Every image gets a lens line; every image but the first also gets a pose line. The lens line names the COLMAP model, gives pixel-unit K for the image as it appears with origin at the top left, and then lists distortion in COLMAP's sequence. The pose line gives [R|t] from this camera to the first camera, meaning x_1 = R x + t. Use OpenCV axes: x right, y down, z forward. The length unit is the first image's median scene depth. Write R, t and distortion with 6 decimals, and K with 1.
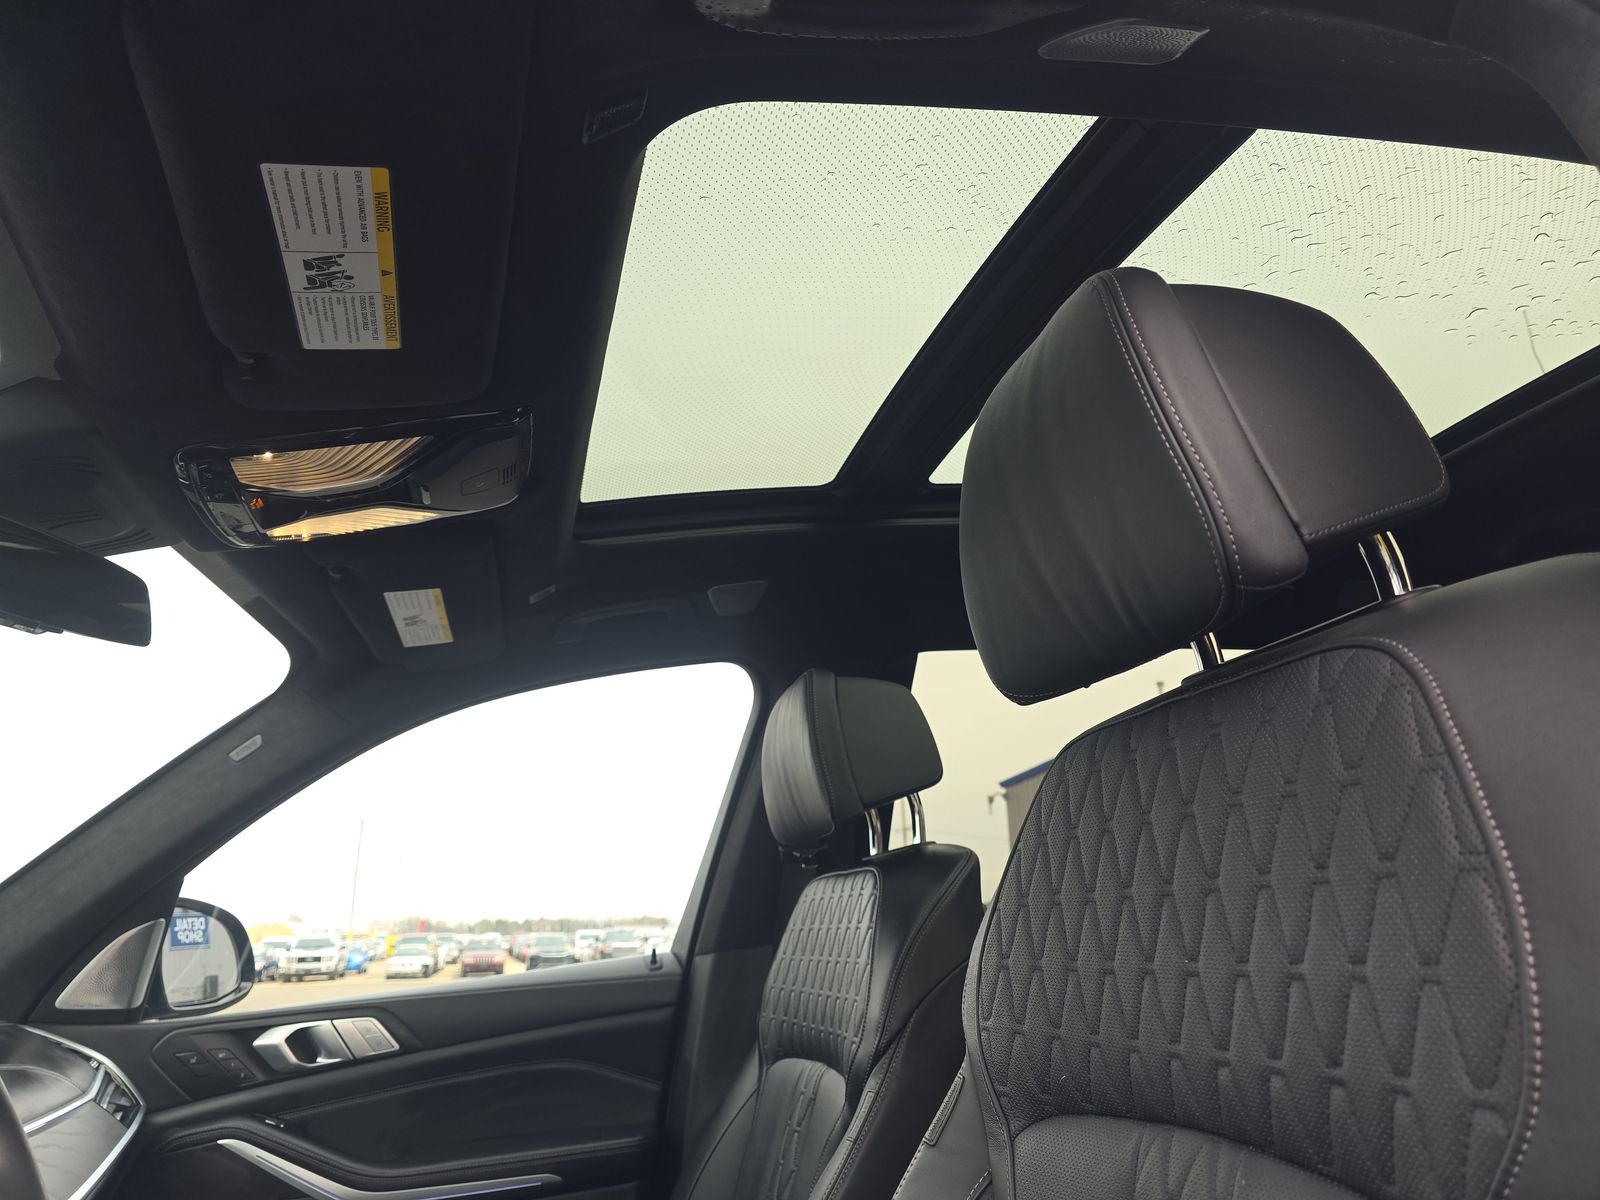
lens RADIAL K [[1104.8, 0, 812.9], [0, 1104.8, 616.6], [0, 0, 1]] dist [0.042119, -0.033039]
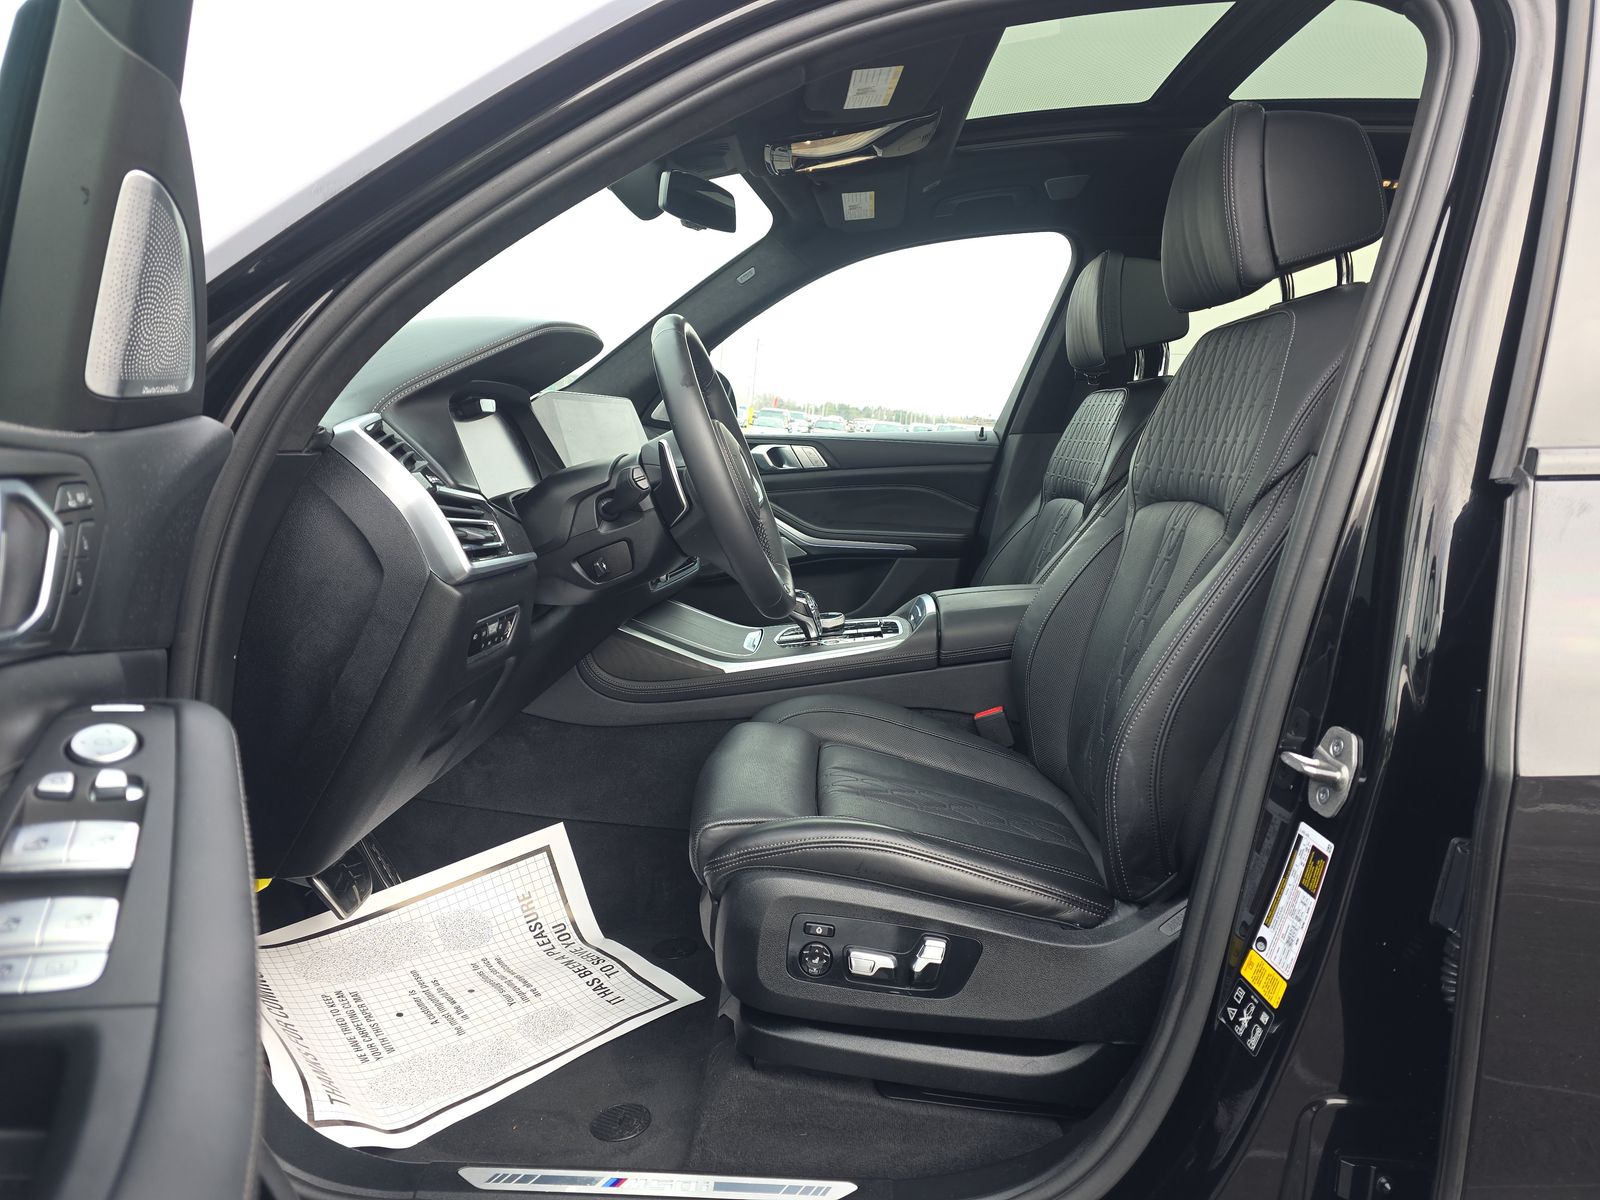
lens RADIAL K [[1104.8, 0, 812.9], [0, 1104.8, 616.6], [0, 0, 1]] dist [0.042119, -0.033039]
pose [[0.953224, 0.155109, -0.259432, 0.078477], [-0.029277, 0.901638, 0.431499, -0.130499], [0.300844, -0.403720, 0.864004, -0.550845]]
